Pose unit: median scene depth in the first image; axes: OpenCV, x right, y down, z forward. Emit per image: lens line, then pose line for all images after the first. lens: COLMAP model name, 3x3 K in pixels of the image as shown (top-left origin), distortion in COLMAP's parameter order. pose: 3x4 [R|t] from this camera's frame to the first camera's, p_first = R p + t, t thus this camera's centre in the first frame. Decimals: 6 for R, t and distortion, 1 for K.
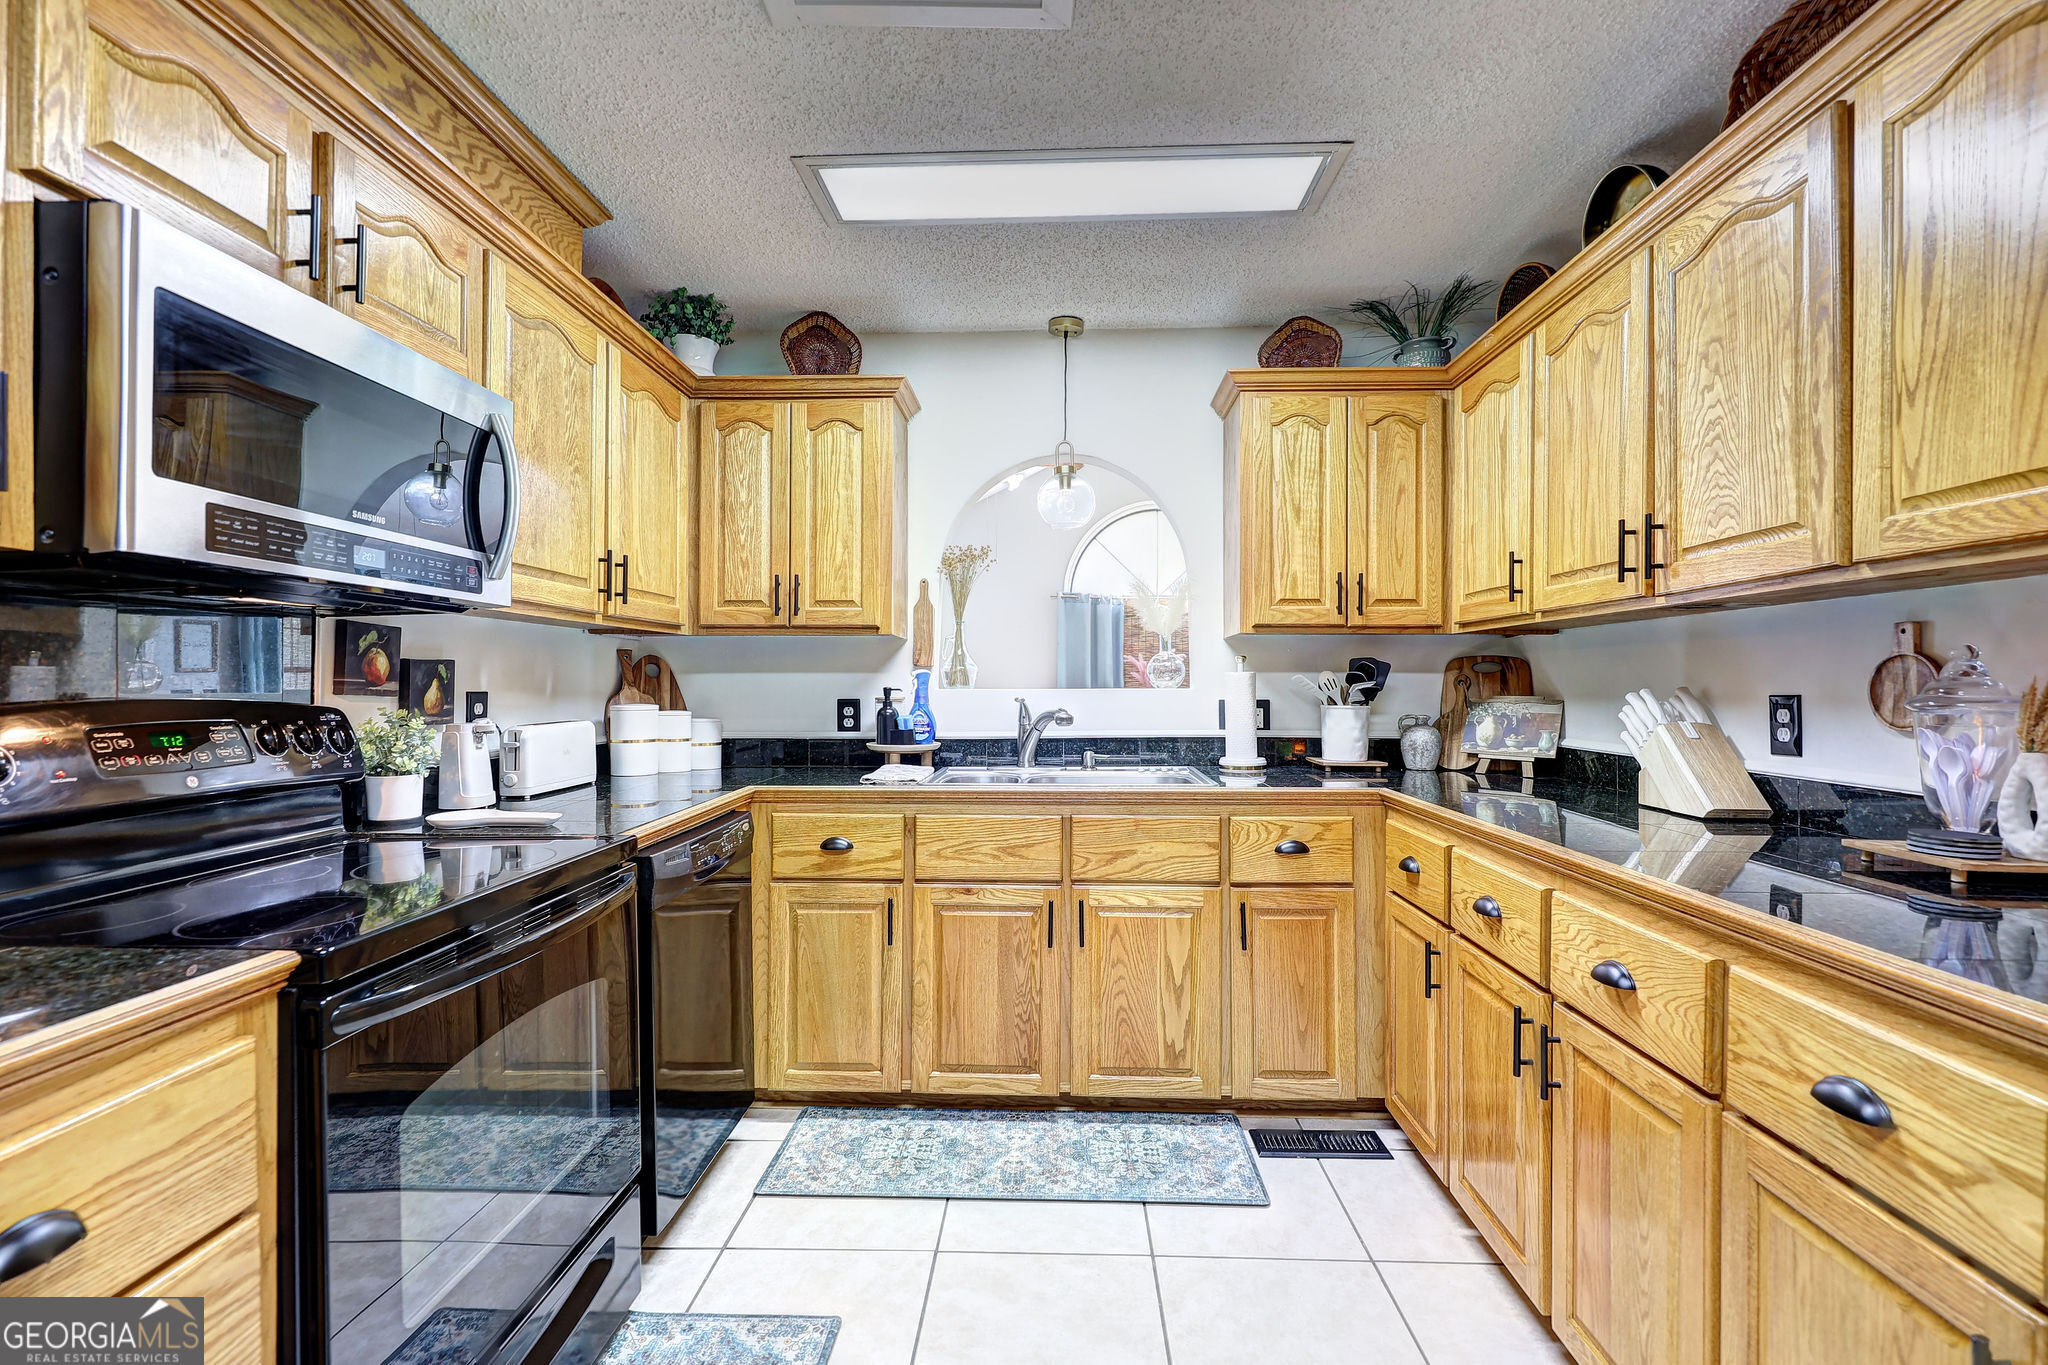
lens RADIAL K [[930.1, 0, 1024.2], [0, 930.1, 681.2], [0, 0, 1]] dist [0.003299, -0.001804]
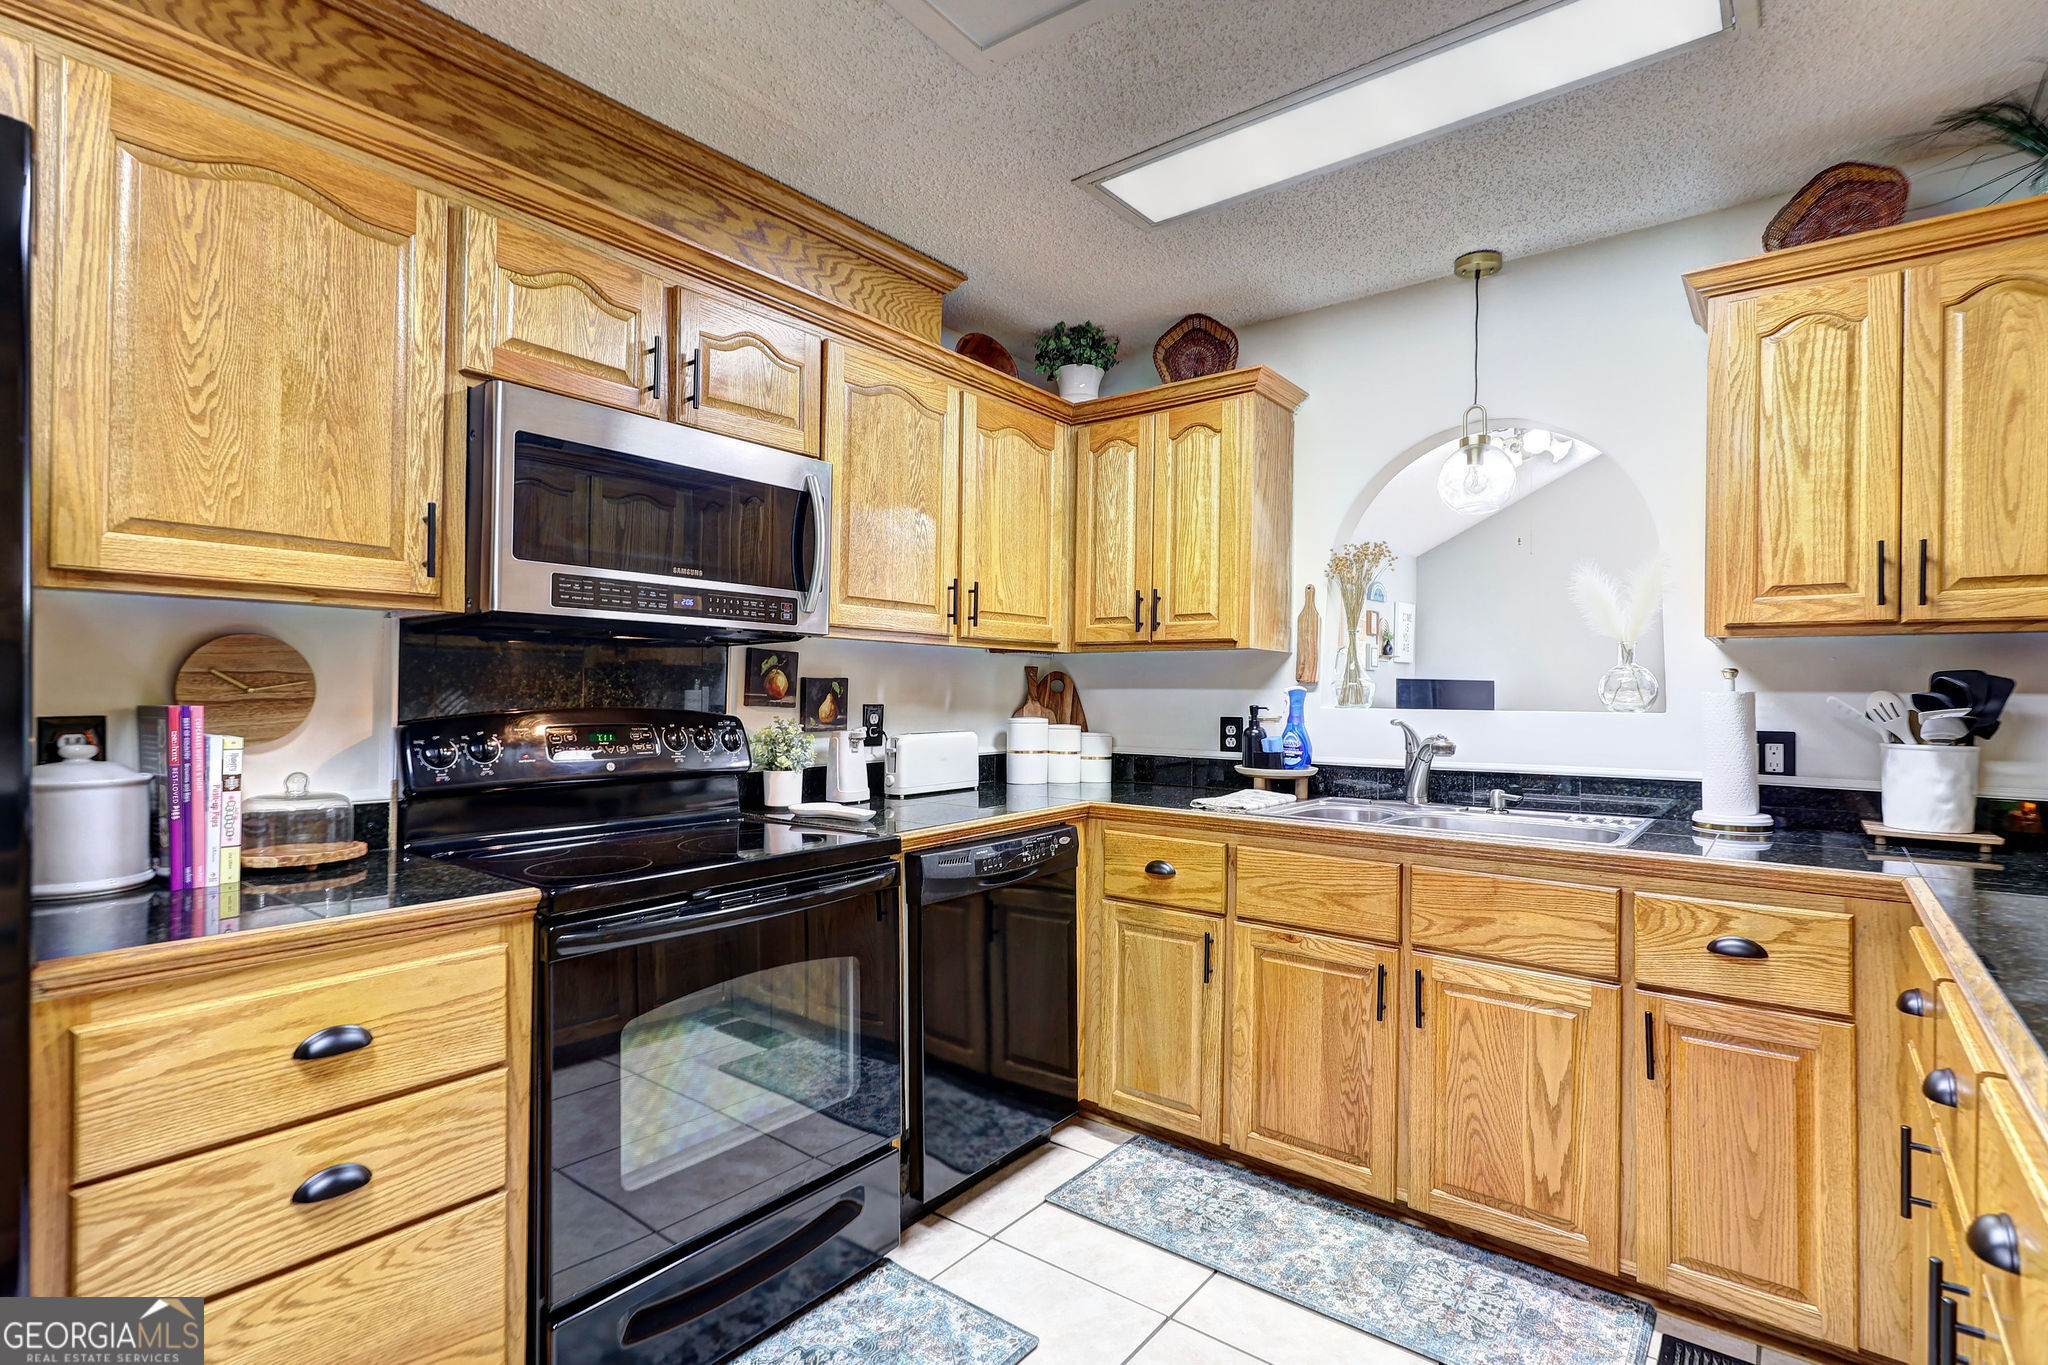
lens RADIAL K [[982.5, 0, 1027.0], [0, 982.5, 686.1], [0, 0, 1]] dist [0.003155, -0.001005]
pose [[0.807218, 0.003464, -0.590243, 0.289801], [-0.008100, 0.999954, -0.005208, -0.006836], [0.590198, 0.008985, 0.807209, 0.096775]]
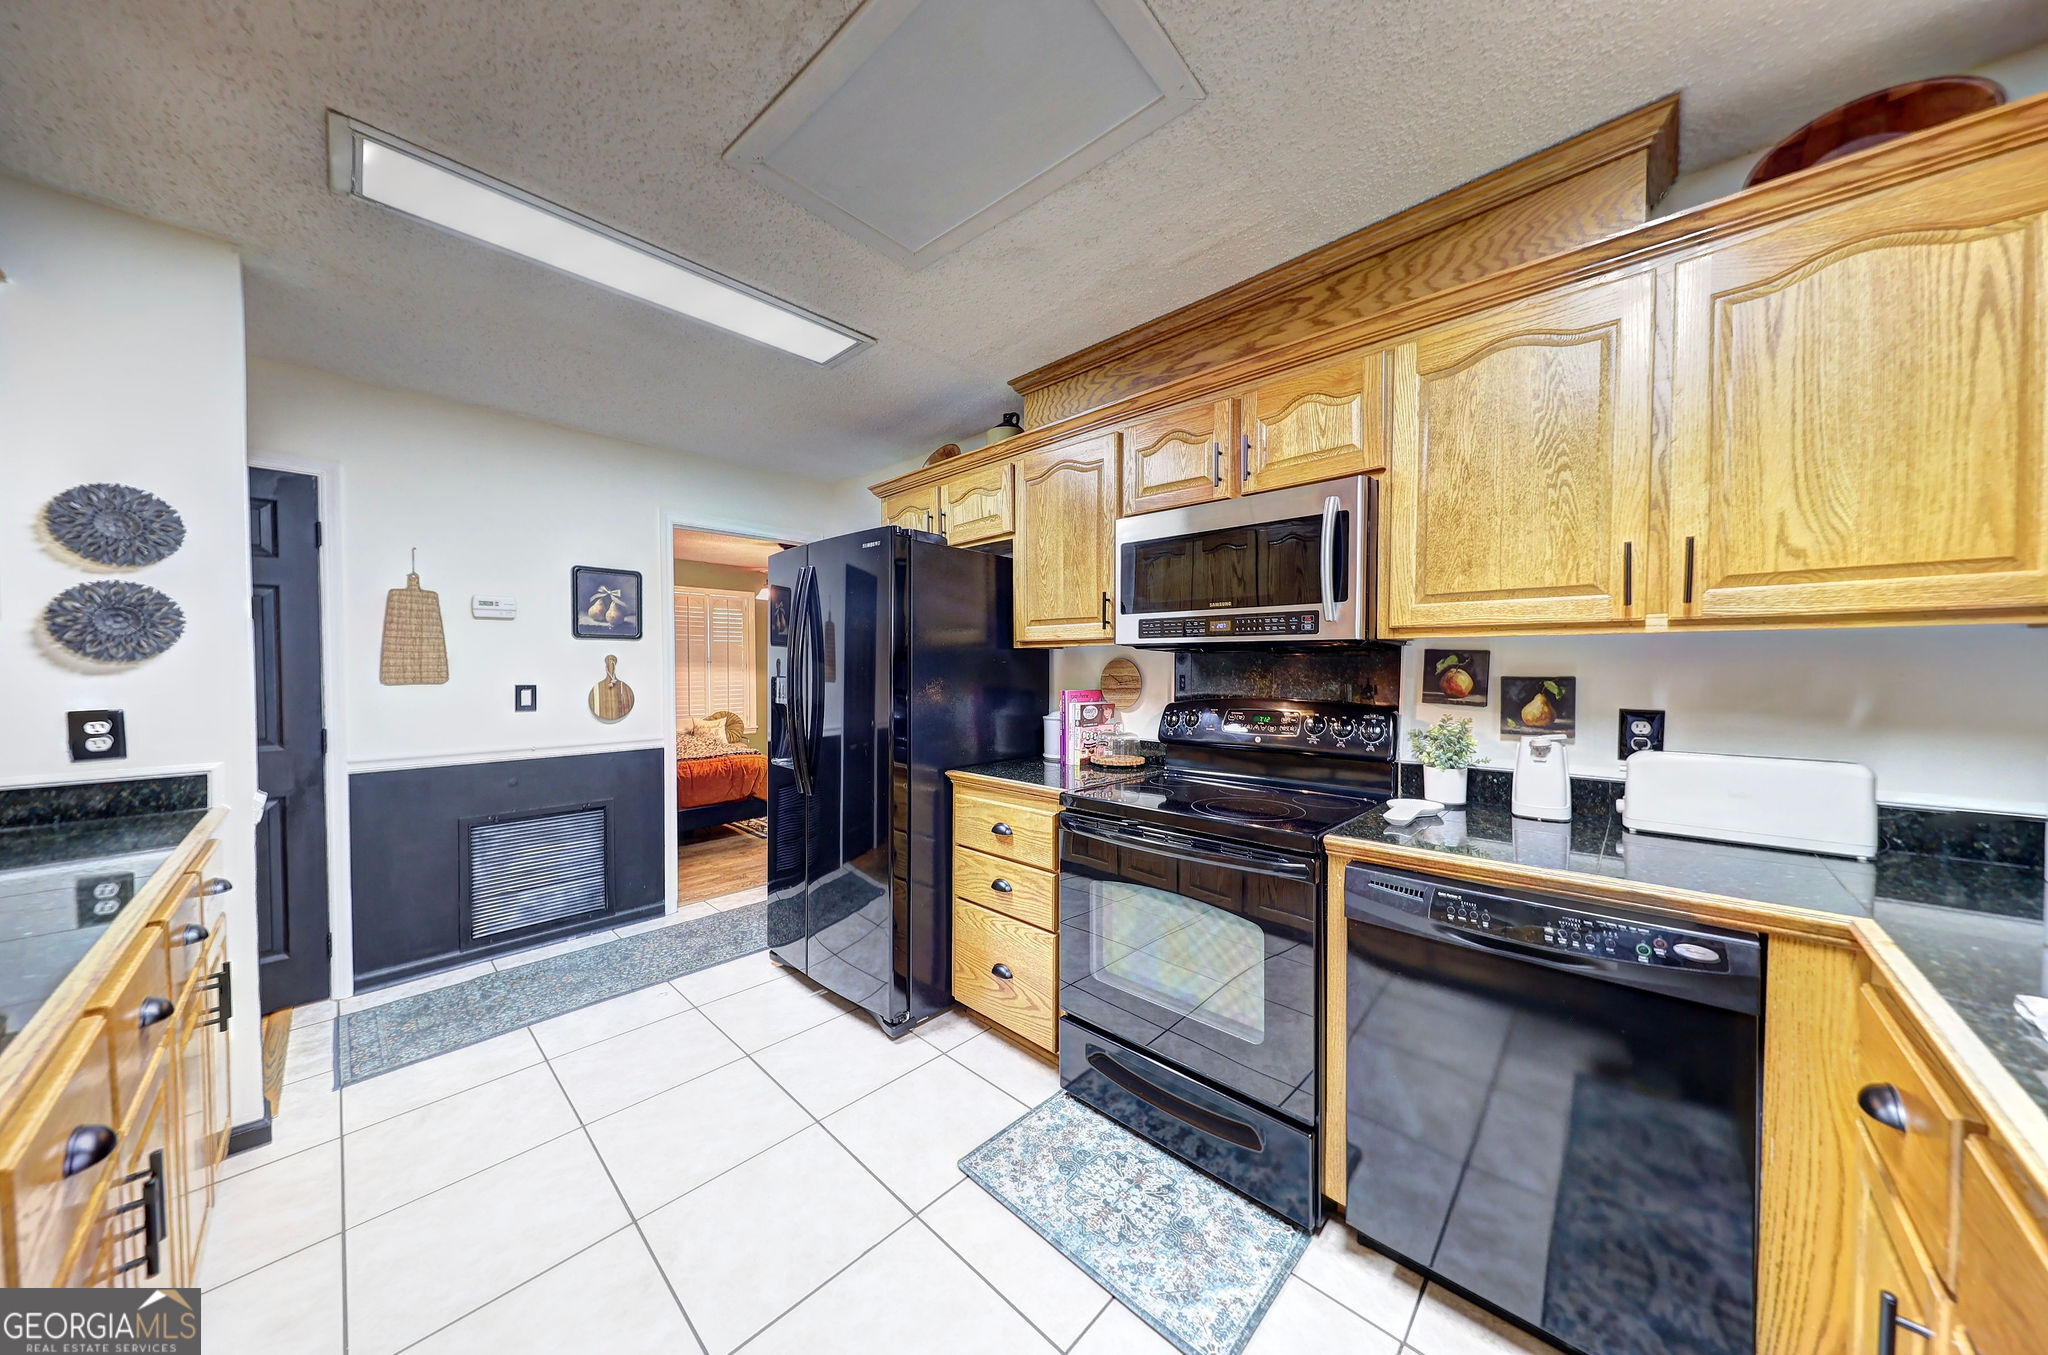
lens RADIAL K [[649.6, 0, 1026.1], [0, 649.6, 680.1], [0, 0, 1]] dist [0.004289, -0.000333]
pose [[-0.663452, 0.016799, -0.748030, 0.298379], [0.001172, 0.999770, 0.021413, -0.031423], [0.748218, 0.013330, -0.663319, 0.907495]]
